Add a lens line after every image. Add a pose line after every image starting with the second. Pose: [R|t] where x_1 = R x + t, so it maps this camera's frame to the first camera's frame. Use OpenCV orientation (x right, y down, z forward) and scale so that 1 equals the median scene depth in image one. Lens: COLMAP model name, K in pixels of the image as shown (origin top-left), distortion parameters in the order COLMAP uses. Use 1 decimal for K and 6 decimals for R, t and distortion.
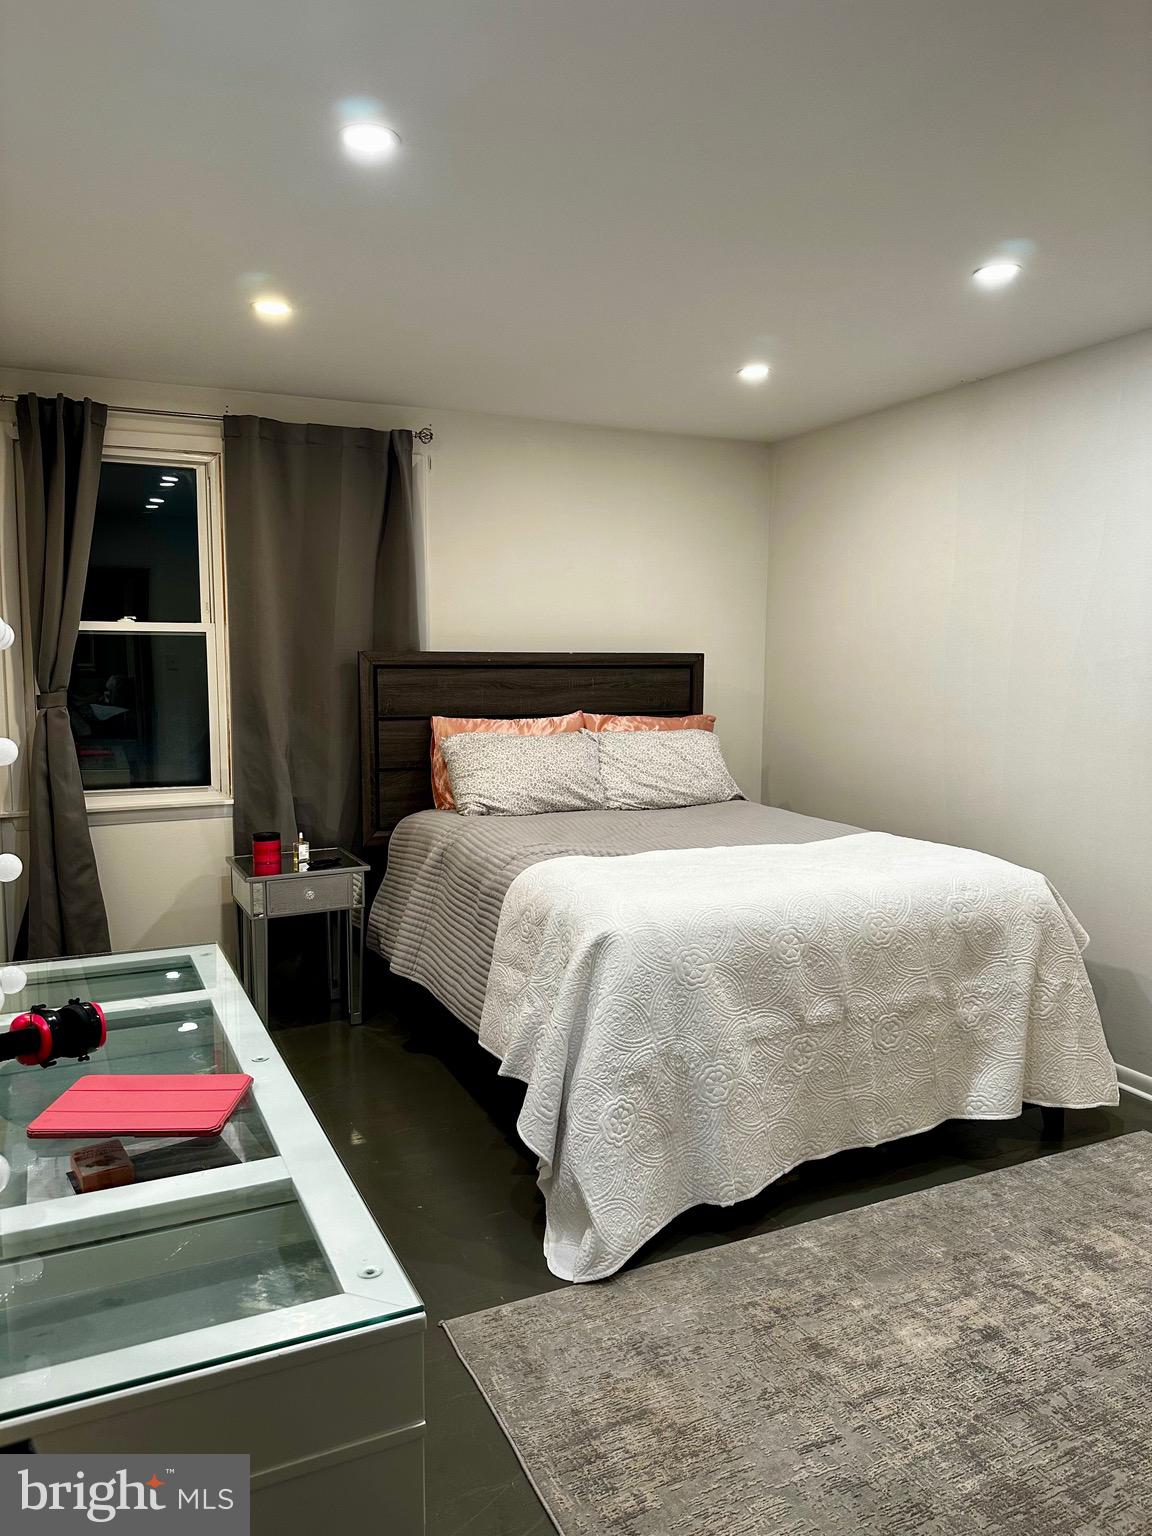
lens RADIAL K [[1085.8, 0, 595.1], [0, 1085.8, 766.6], [0, 0, 1]] dist [-0.007634, 0.001579]
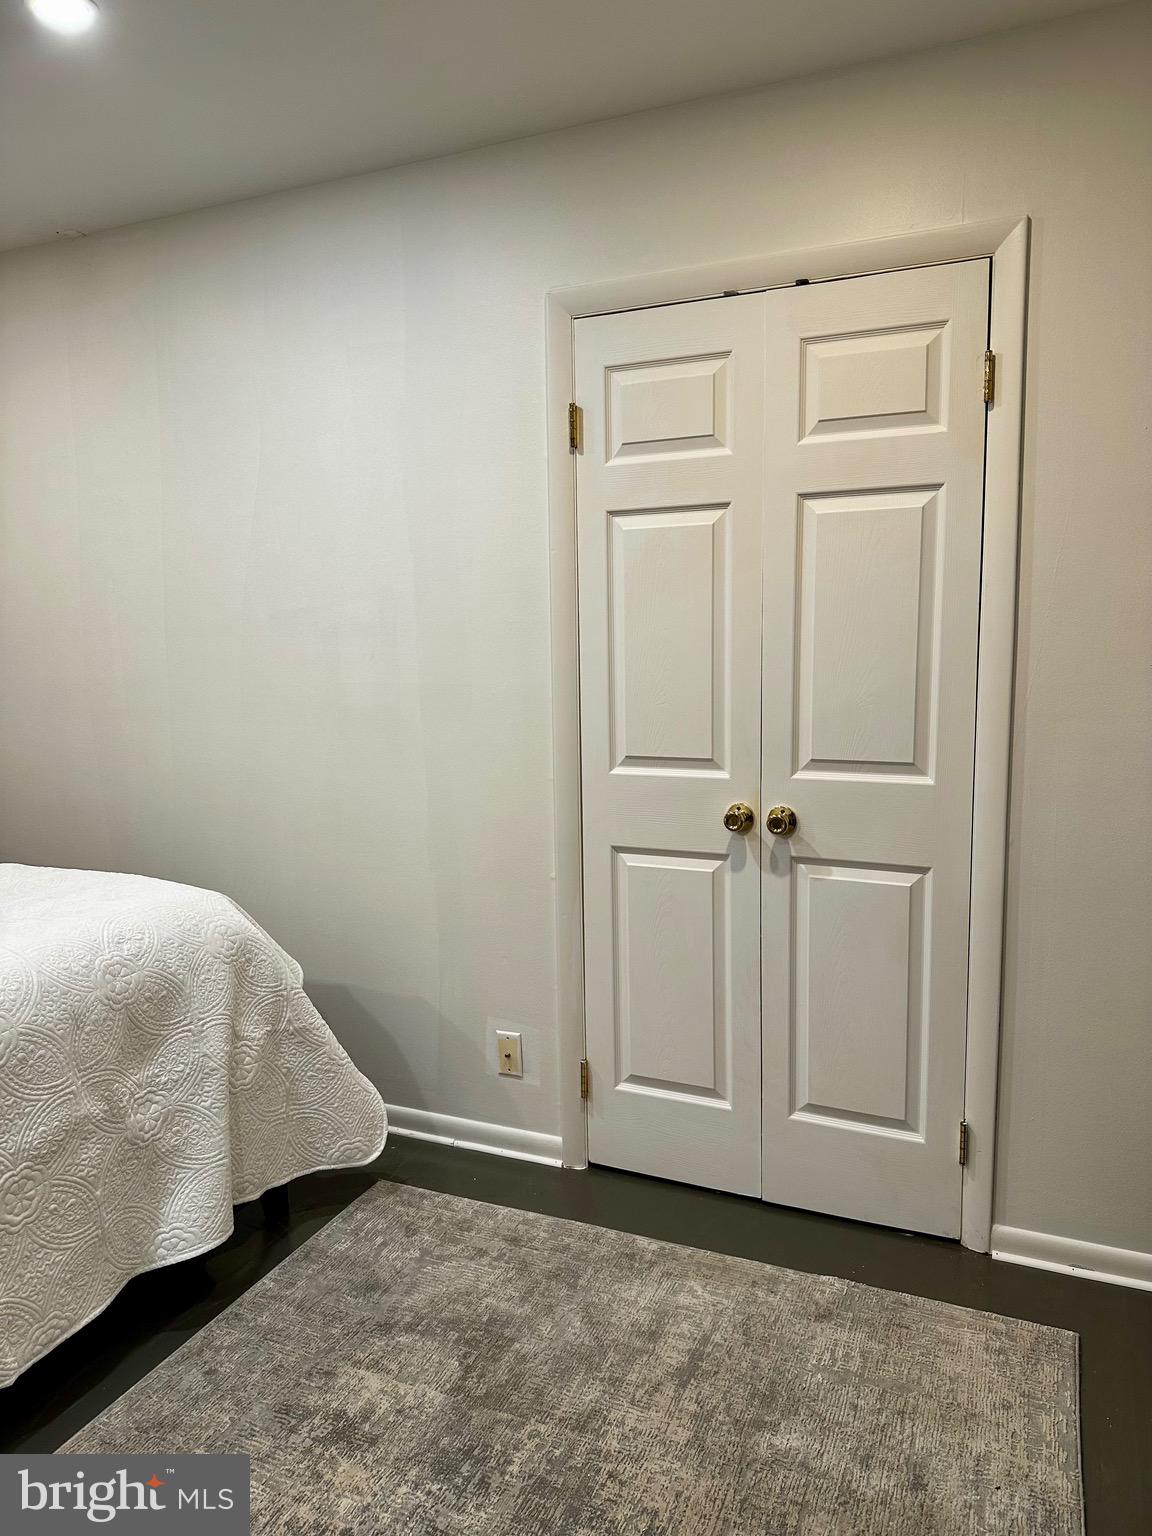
lens RADIAL K [[1085.8, 0, 595.1], [0, 1085.8, 766.6], [0, 0, 1]] dist [-0.007634, 0.001579]
pose [[0.753278, -0.104566, 0.649337, 0.134408], [0.080979, 0.994514, 0.066211, -0.021687], [-0.652698, 0.002707, 0.757613, 0.283128]]
